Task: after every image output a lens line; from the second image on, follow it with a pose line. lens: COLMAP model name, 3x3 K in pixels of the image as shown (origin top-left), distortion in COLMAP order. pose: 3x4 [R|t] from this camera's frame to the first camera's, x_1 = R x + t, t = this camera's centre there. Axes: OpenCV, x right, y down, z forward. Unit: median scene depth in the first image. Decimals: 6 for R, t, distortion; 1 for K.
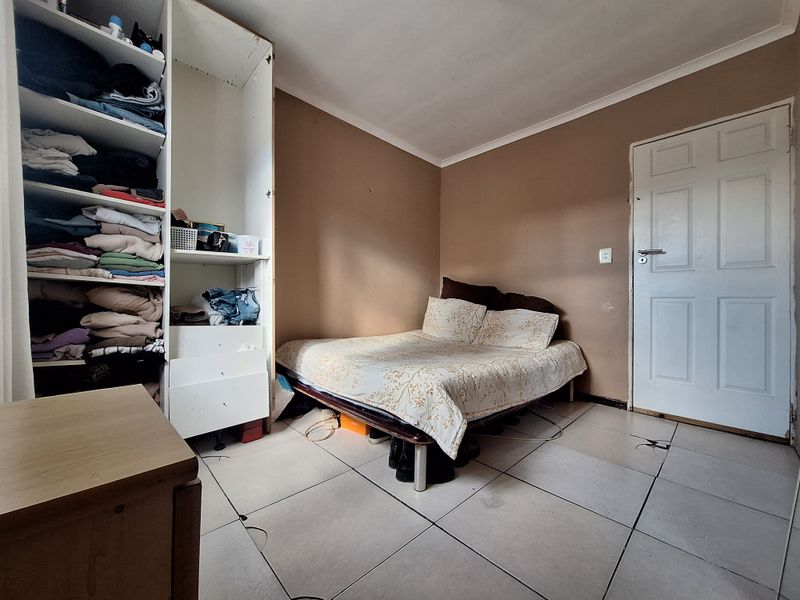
lens RADIAL K [[314.9, 0, 399.6], [0, 314.9, 301.1], [0, 0, 1]] dist [-0.004004, 0.001898]
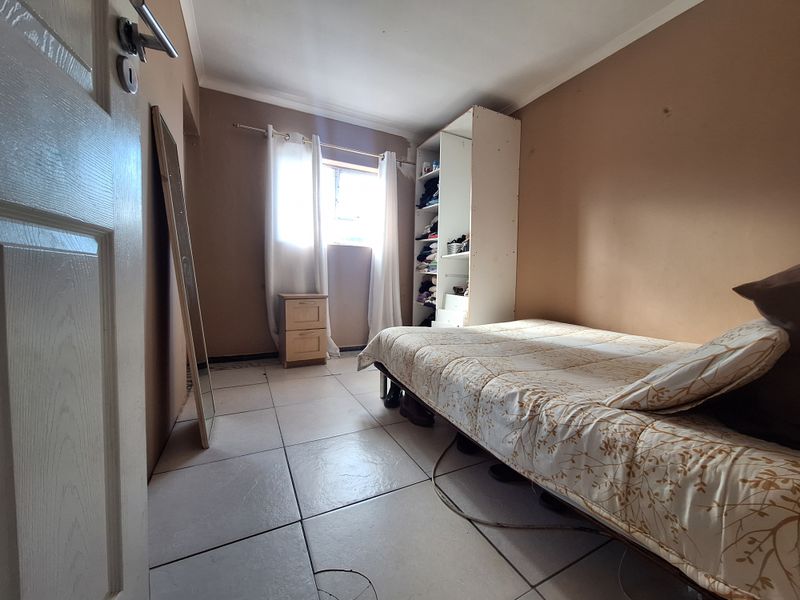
lens RADIAL K [[314.9, 0, 400.2], [0, 314.9, 297.2], [0, 0, 1]] dist [-0.004004, 0.001898]
pose [[-0.288780, 0.030064, -0.956923, 1.219529], [-0.024761, 0.998938, 0.038856, 0.028221], [0.957075, 0.034915, -0.287729, 1.209604]]
